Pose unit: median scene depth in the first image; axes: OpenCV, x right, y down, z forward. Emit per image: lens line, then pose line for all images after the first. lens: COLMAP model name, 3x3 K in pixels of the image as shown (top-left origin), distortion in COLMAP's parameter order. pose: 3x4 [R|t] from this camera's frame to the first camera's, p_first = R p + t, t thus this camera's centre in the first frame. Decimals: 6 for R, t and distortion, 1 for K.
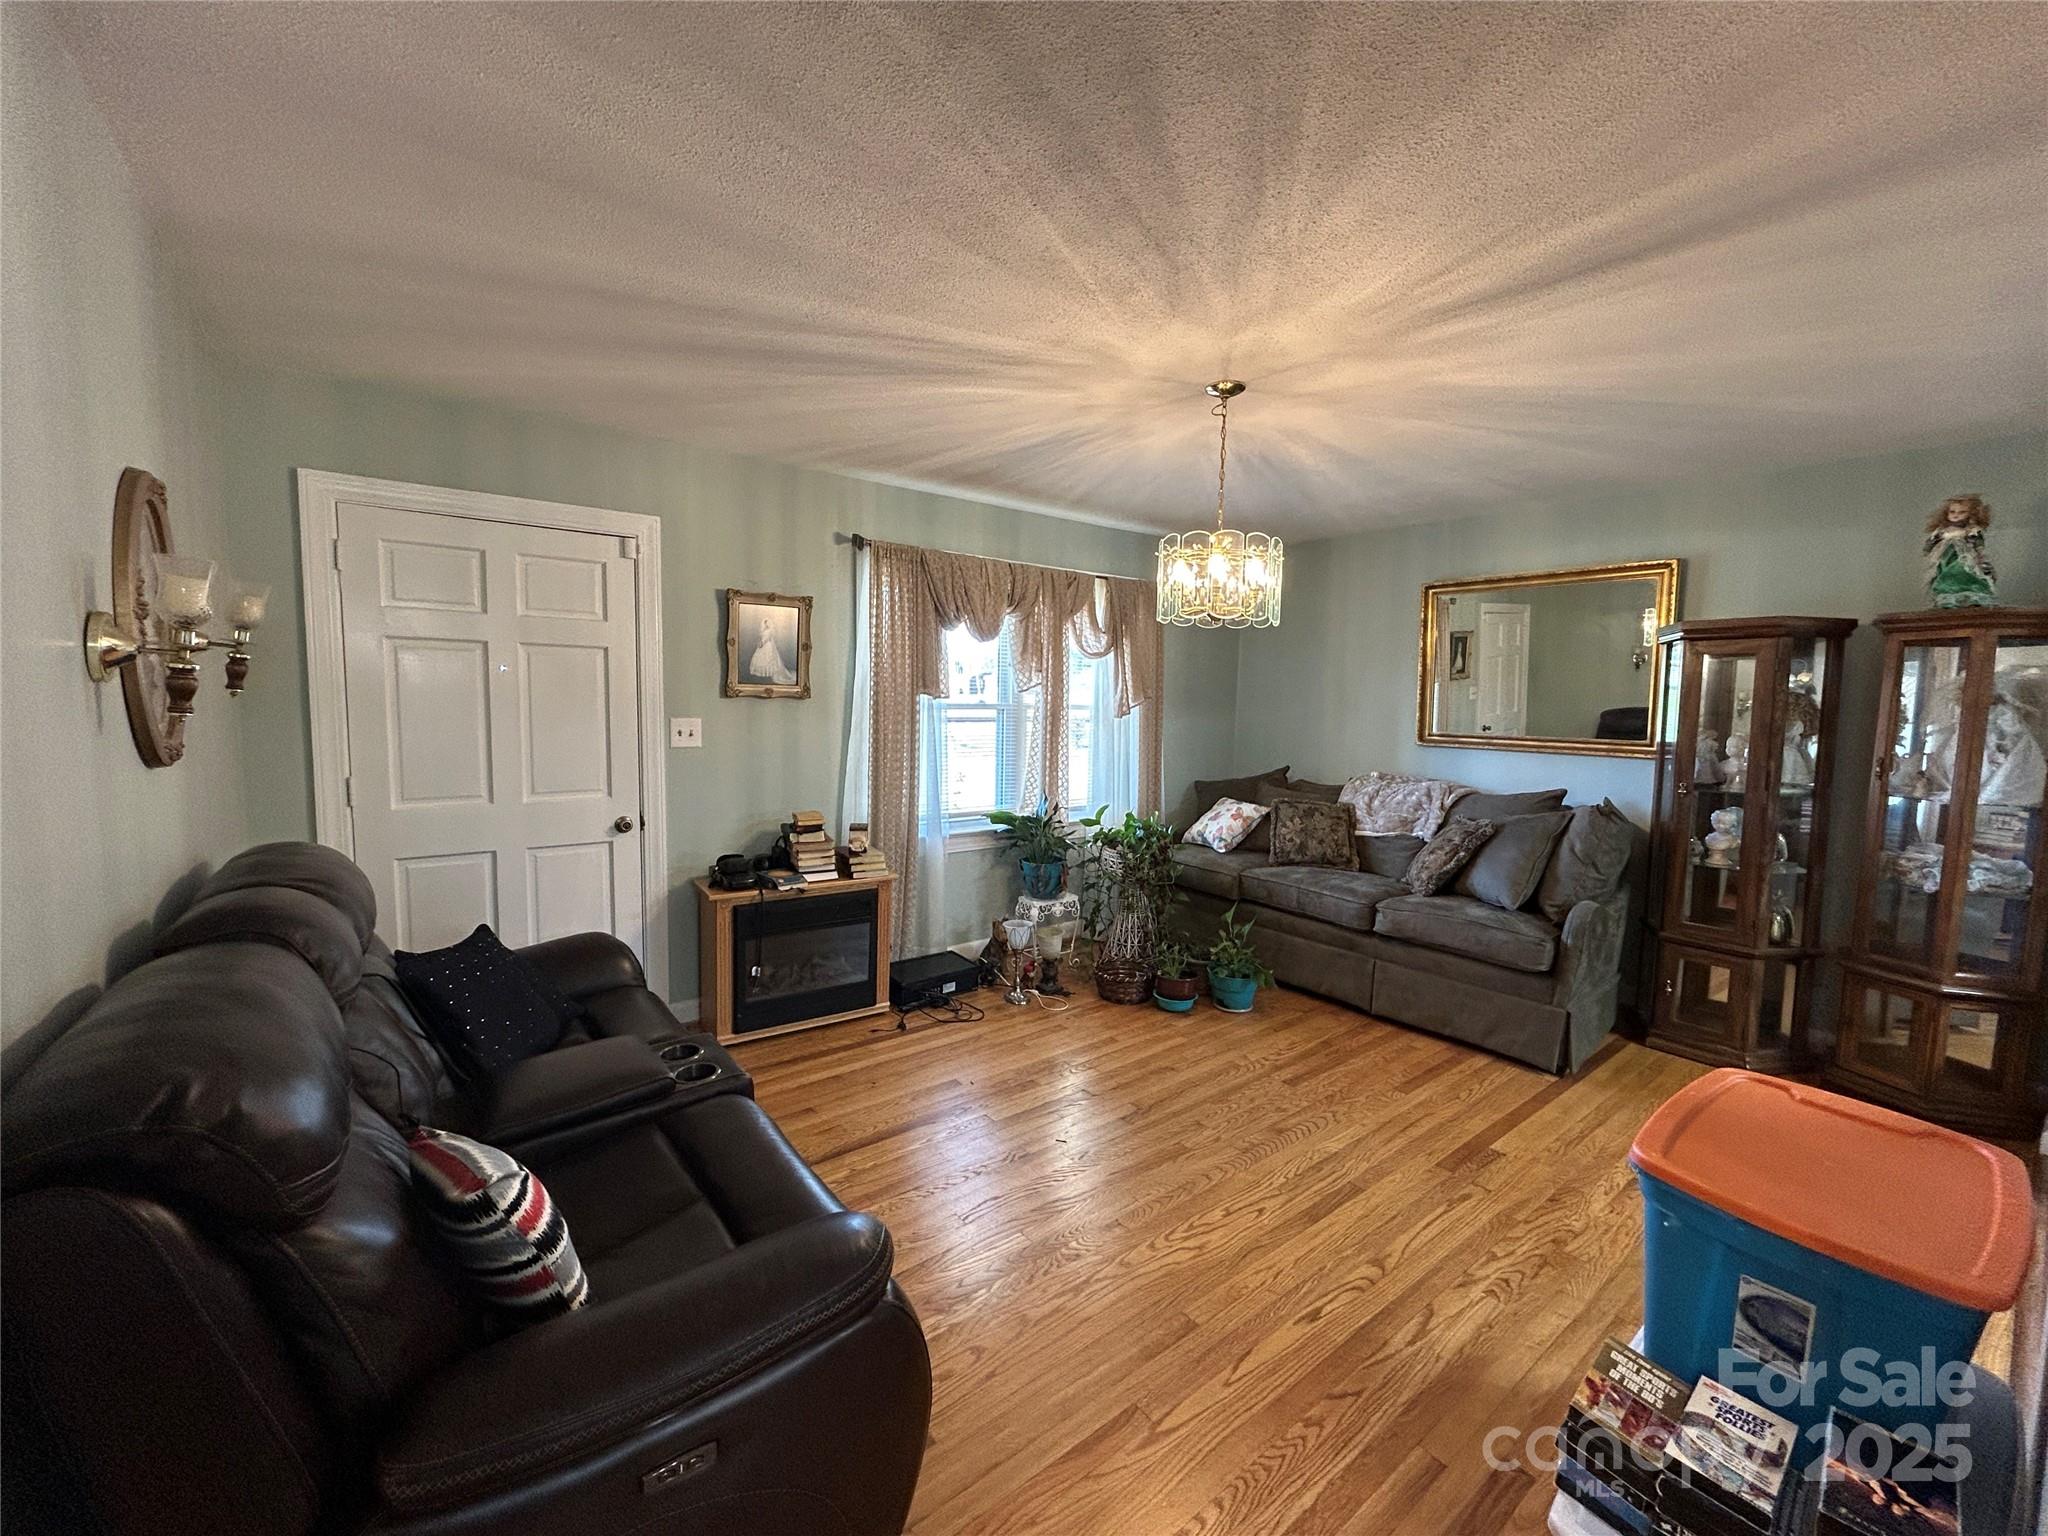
lens RADIAL K [[816.0, 0, 1028.6], [0, 816.0, 771.5], [0, 0, 1]] dist [-0.017300, 0.009510]
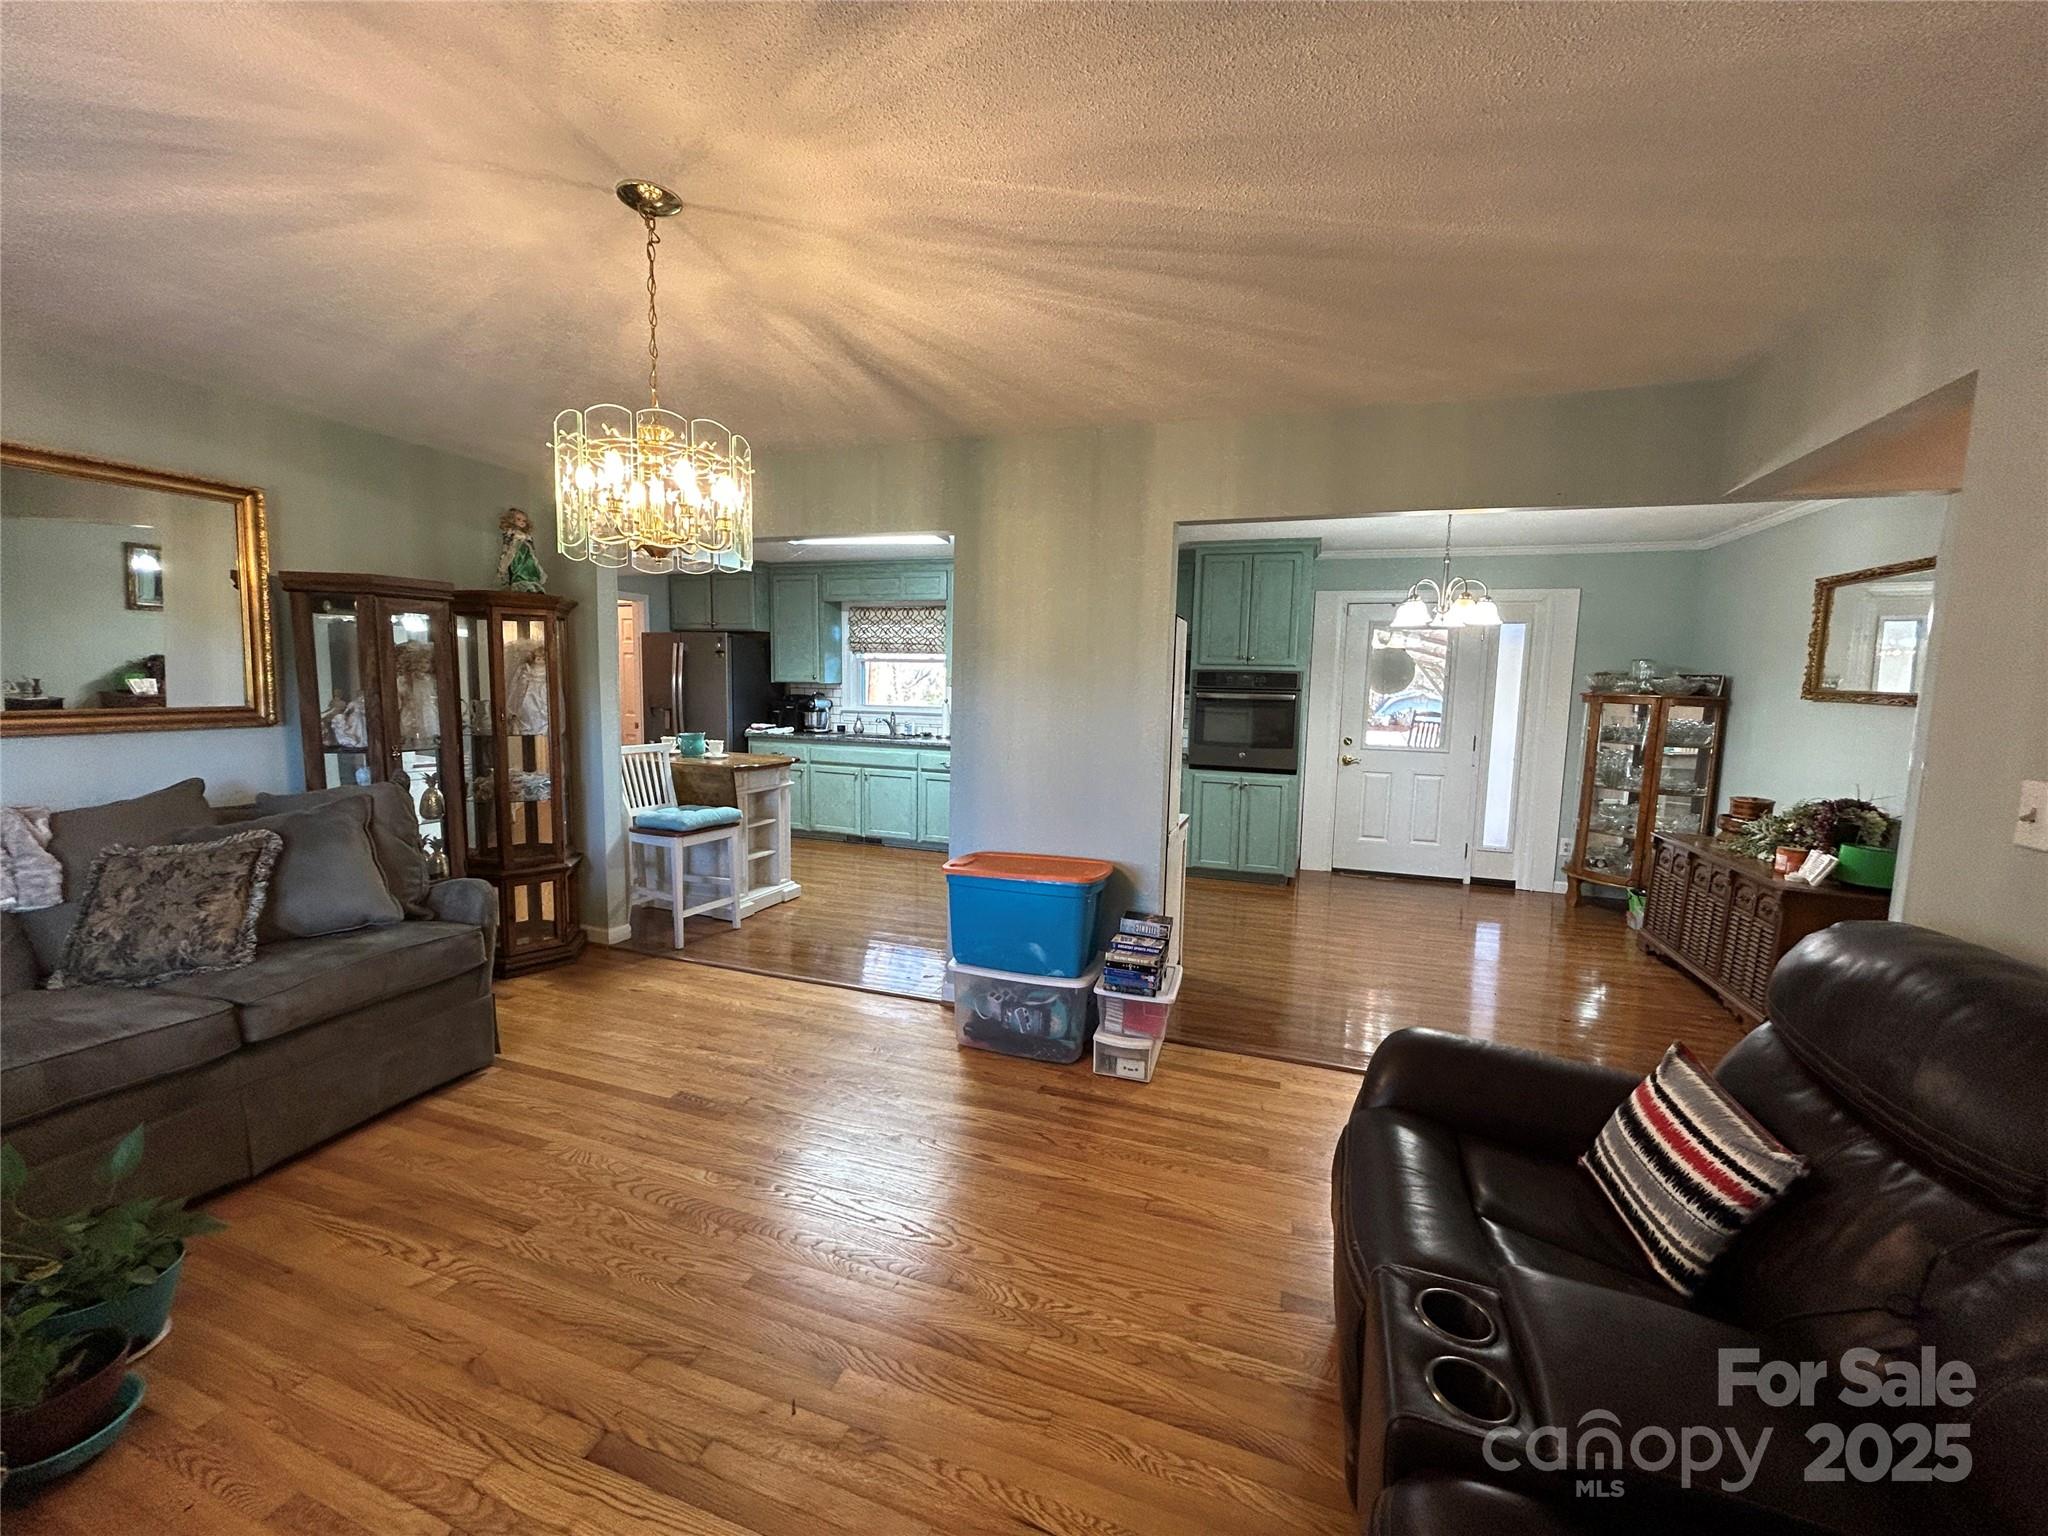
lens RADIAL K [[816.0, 0, 1028.6], [0, 816.0, 771.5], [0, 0, 1]] dist [-0.017300, 0.009510]
pose [[-0.534421, -0.124999, 0.835924, -0.446941], [0.049364, 0.982700, 0.178506, -0.101447], [-0.843775, 0.136662, -0.519005, 0.972679]]
